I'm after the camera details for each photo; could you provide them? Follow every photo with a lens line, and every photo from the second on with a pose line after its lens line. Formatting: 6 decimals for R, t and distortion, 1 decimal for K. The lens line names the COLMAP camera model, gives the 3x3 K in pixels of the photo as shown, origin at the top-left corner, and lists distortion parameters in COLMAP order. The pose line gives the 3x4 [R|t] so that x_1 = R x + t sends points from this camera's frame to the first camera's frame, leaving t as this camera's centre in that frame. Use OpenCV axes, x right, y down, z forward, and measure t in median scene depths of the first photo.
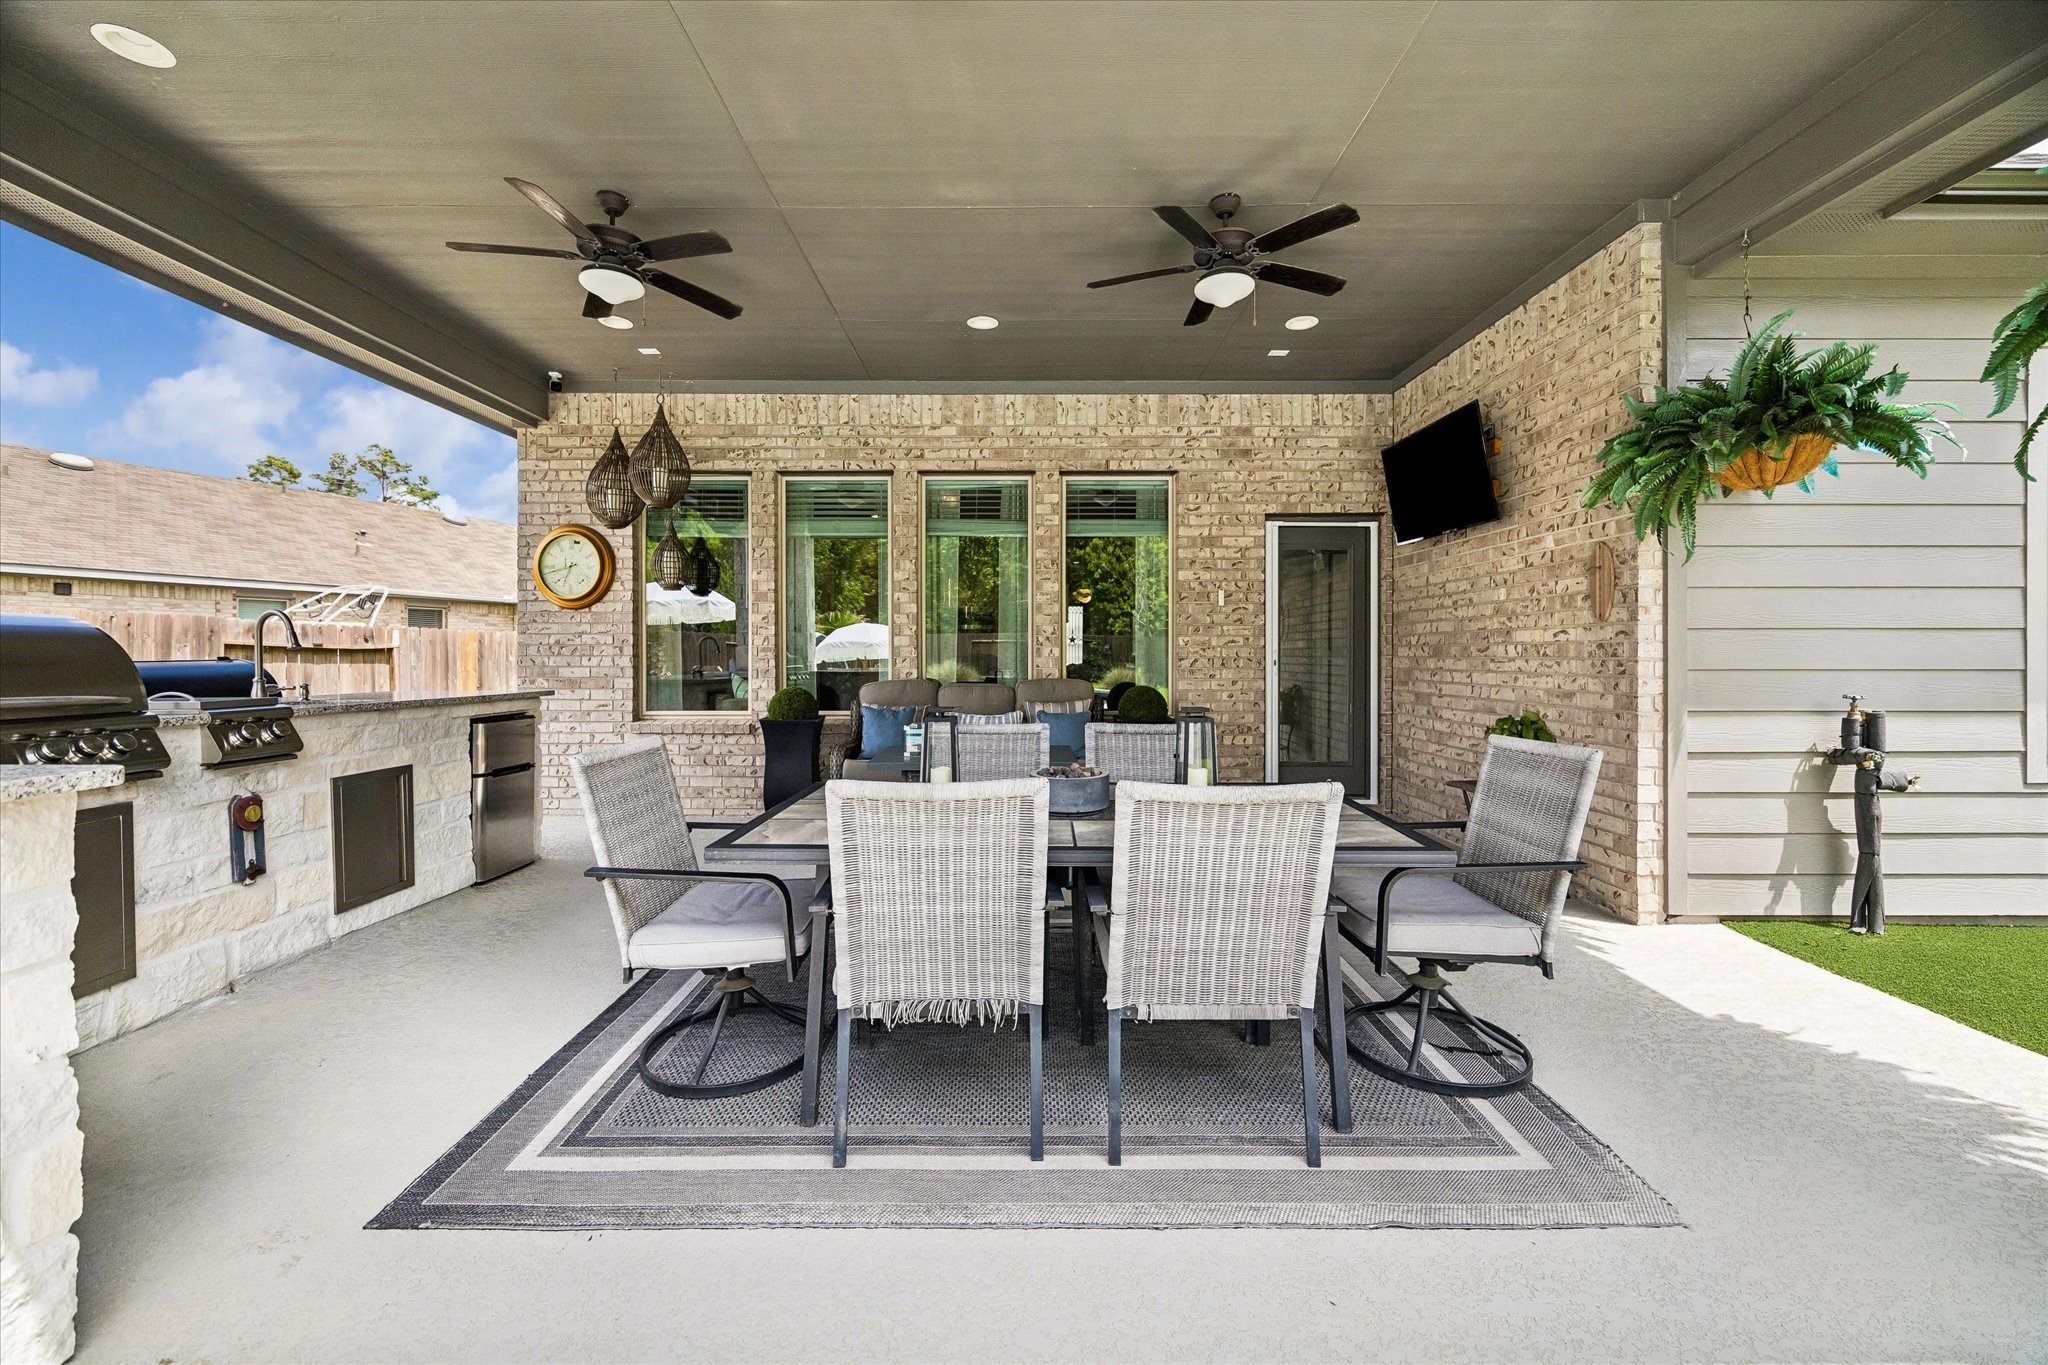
lens RADIAL K [[808.1, 0, 1025.8], [0, 808.1, 653.1], [0, 0, 1]] dist [-0.050269, 0.000093]
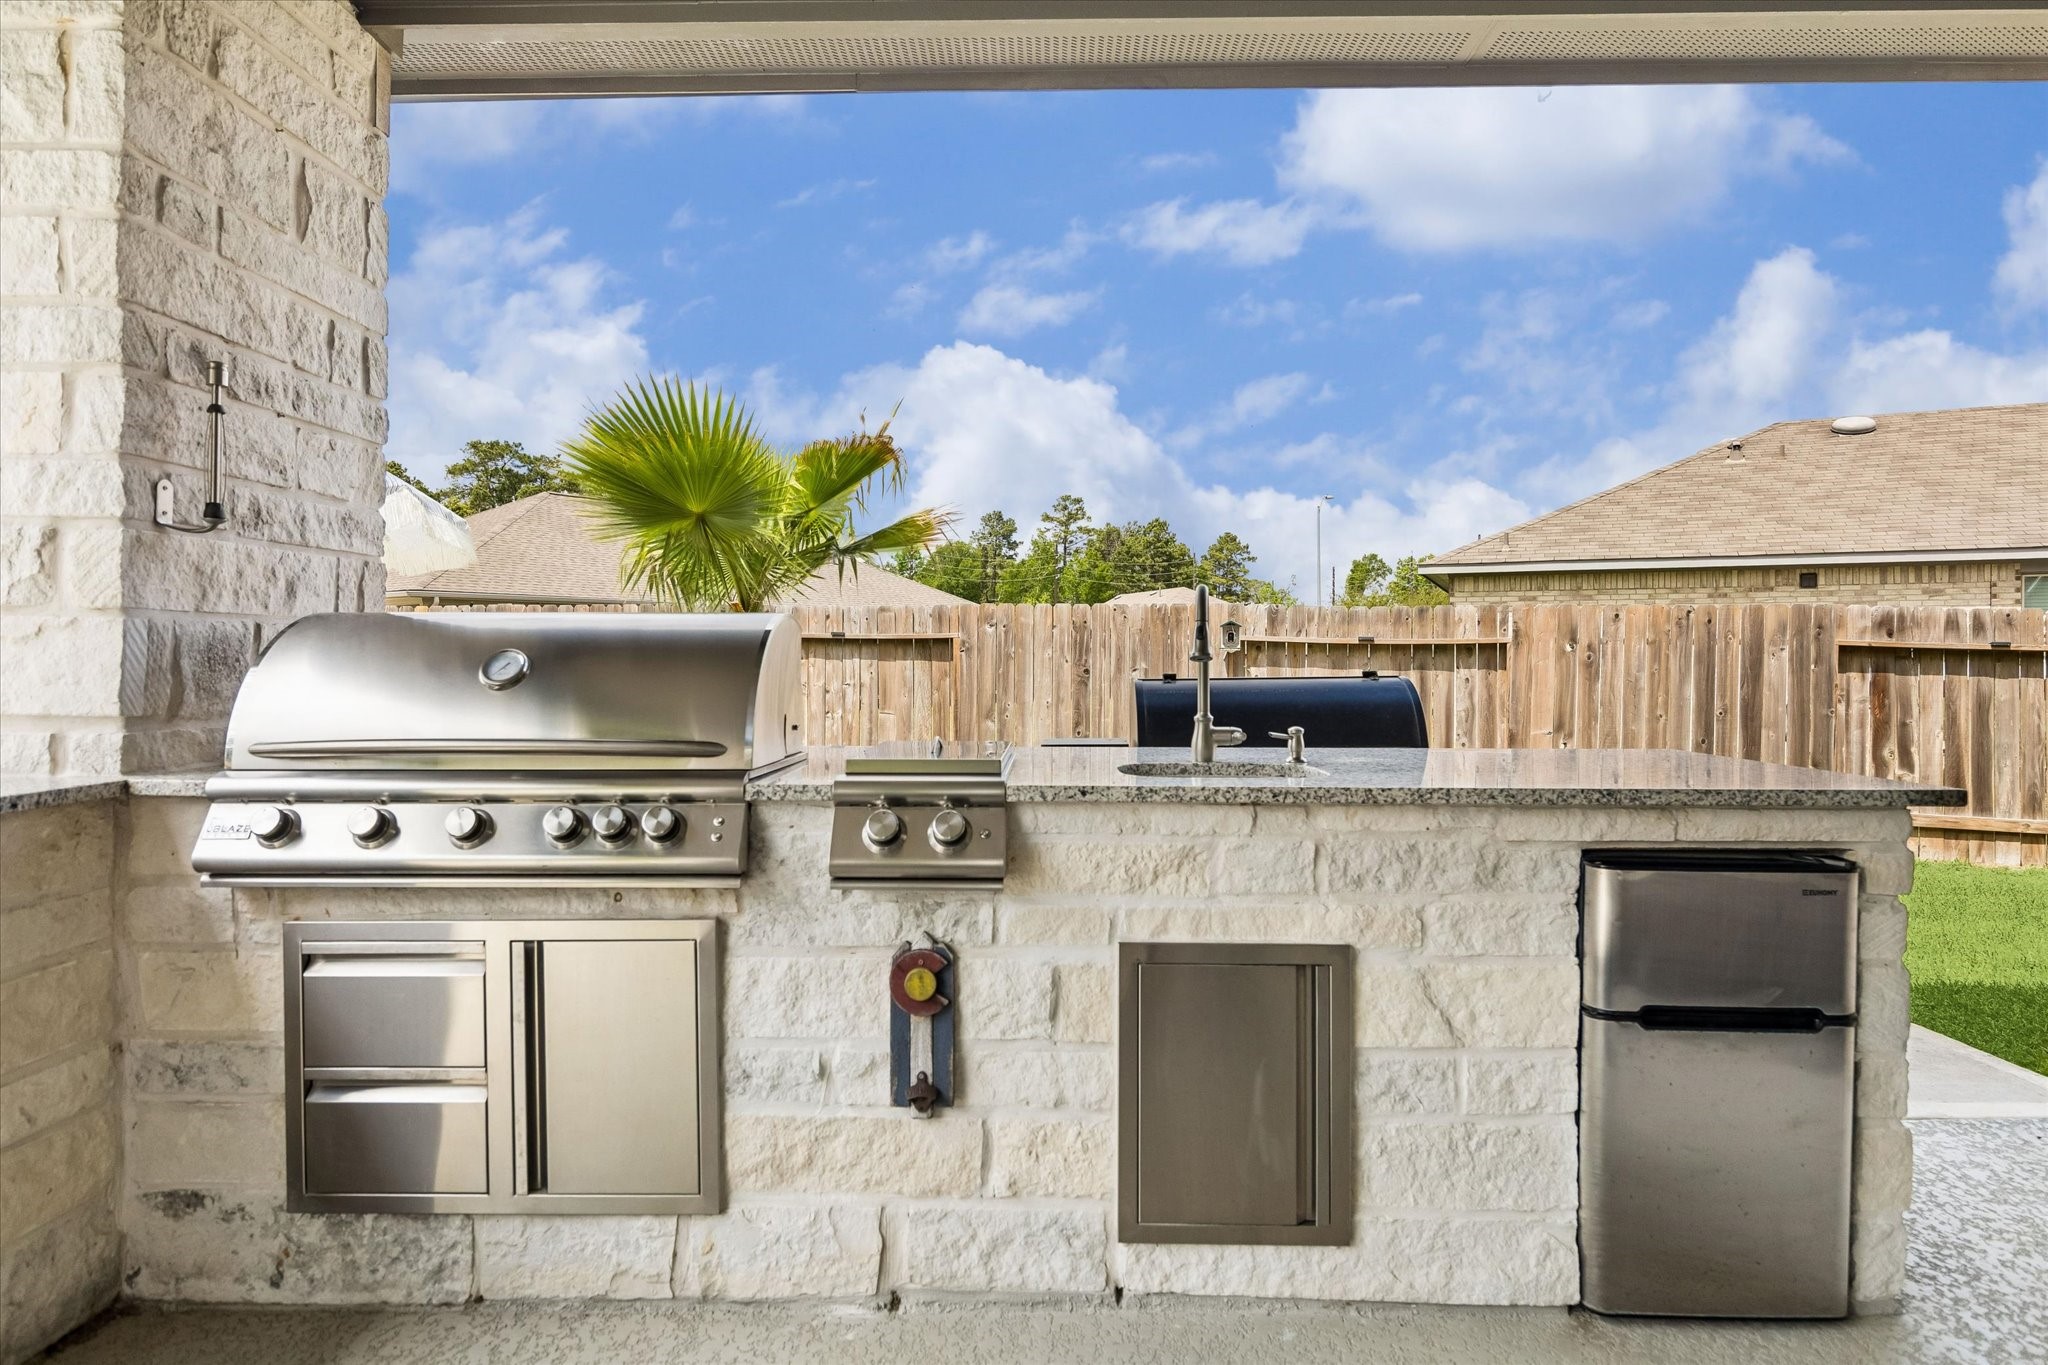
lens RADIAL K [[1128.5, 0, 1026.3], [0, 1128.5, 659.1], [0, 0, 1]] dist [-0.001753, -0.000946]
pose [[-0.013611, 0.000289, -0.999907, -0.173004], [0.001881, 0.999998, 0.000264, -0.005350], [0.999906, -0.001878, -0.013611, 0.733004]]
